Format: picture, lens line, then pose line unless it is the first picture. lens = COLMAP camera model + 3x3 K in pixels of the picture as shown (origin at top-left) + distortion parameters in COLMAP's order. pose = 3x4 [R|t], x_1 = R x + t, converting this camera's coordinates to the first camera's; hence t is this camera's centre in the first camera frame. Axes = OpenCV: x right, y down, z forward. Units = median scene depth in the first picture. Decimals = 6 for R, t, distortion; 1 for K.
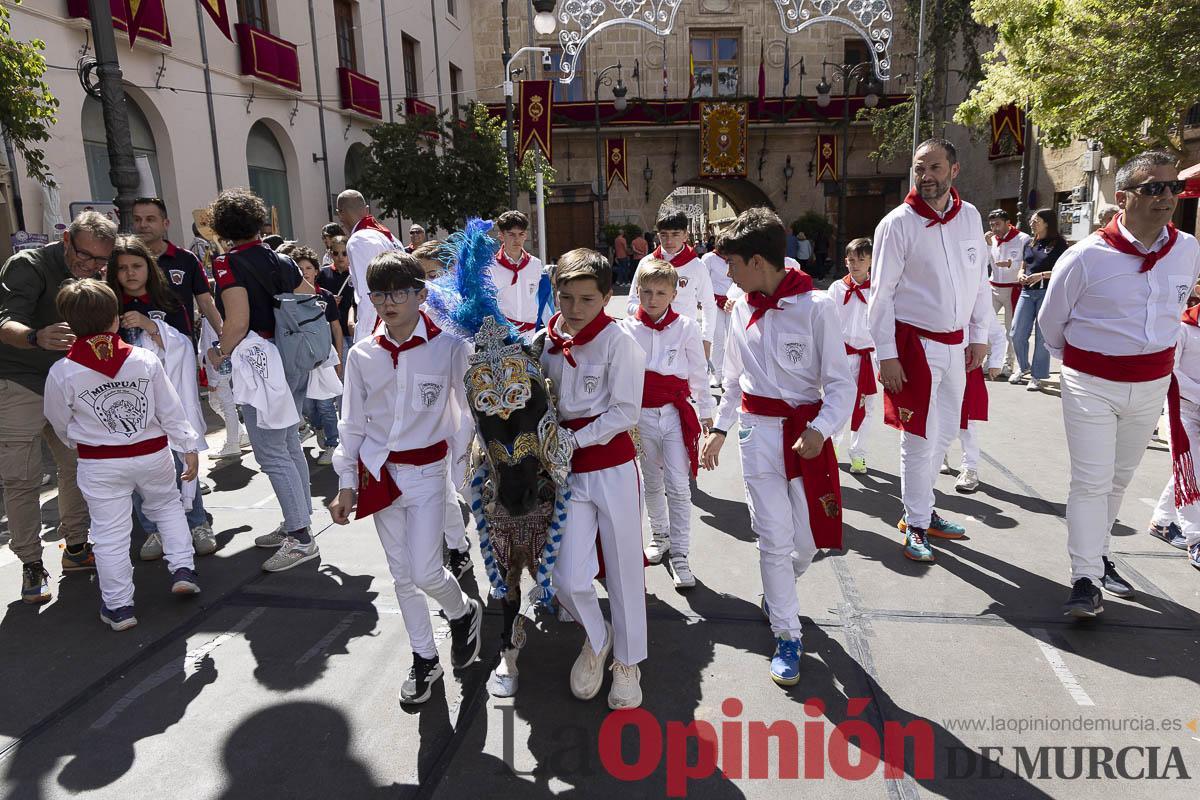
lens RADIAL K [[822.7, 0, 598.2], [0, 822.7, 405.0], [0, 0, 1]] dist [0.018378, -0.003130]
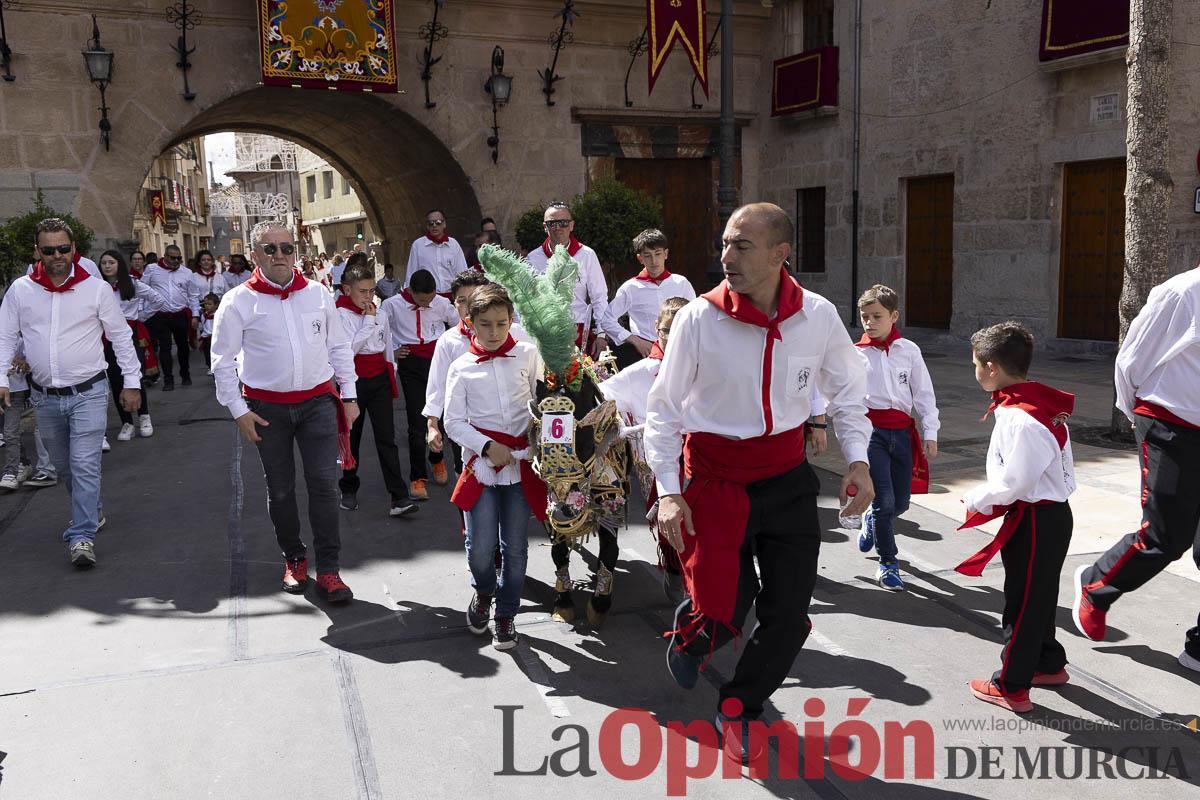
lens RADIAL K [[1038.3, 0, 600.0], [0, 1038.3, 400.0], [0, 0, 1]] dist [0.001399, 0.008051]
pose [[0.919245, -0.051935, 0.390246, 0.089736], [0.073309, 0.996504, -0.040068, -0.134964], [-0.386801, 0.065441, 0.919838, 0.646291]]
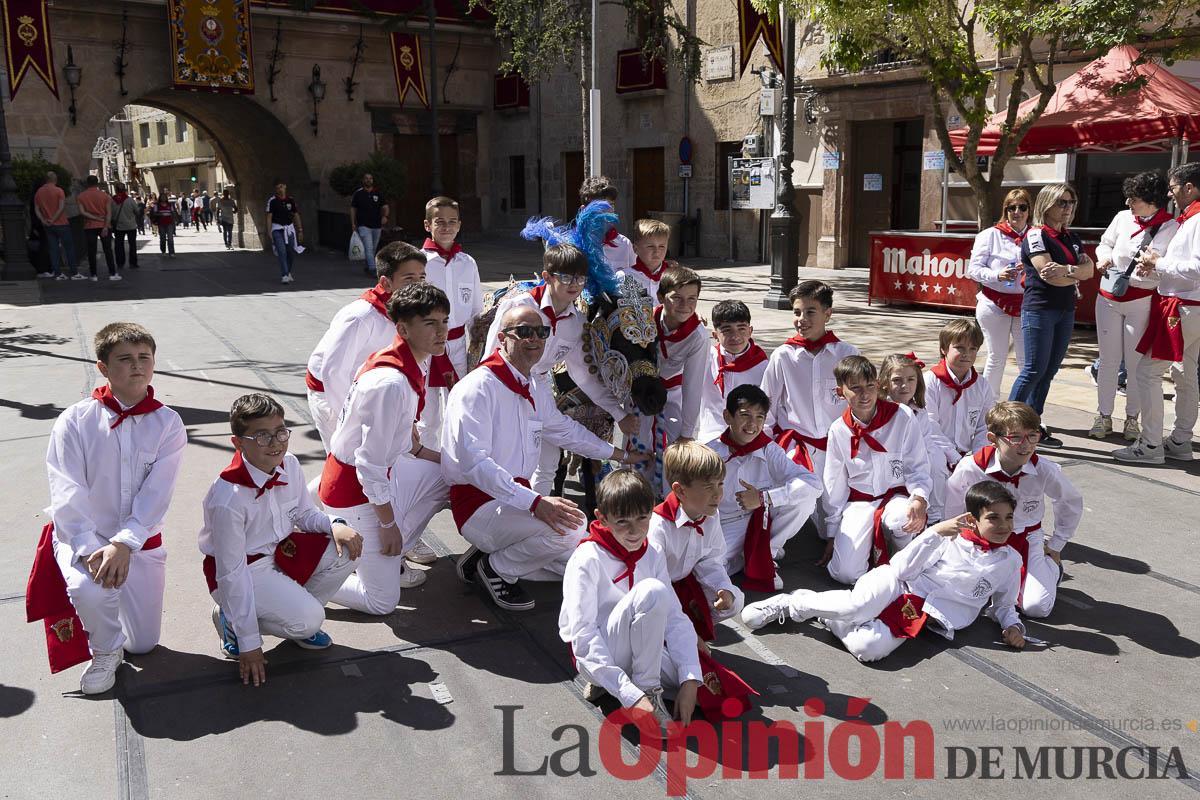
lens RADIAL K [[1078.8, 0, 598.0], [0, 1078.8, 400.6], [0, 0, 1]] dist [0.005734, 0.011550]
pose [[0.848242, -0.077995, 0.523835, -0.047743], [0.083487, 0.996422, 0.013170, -0.045987], [-0.522988, 0.032563, 0.851718, 0.226538]]
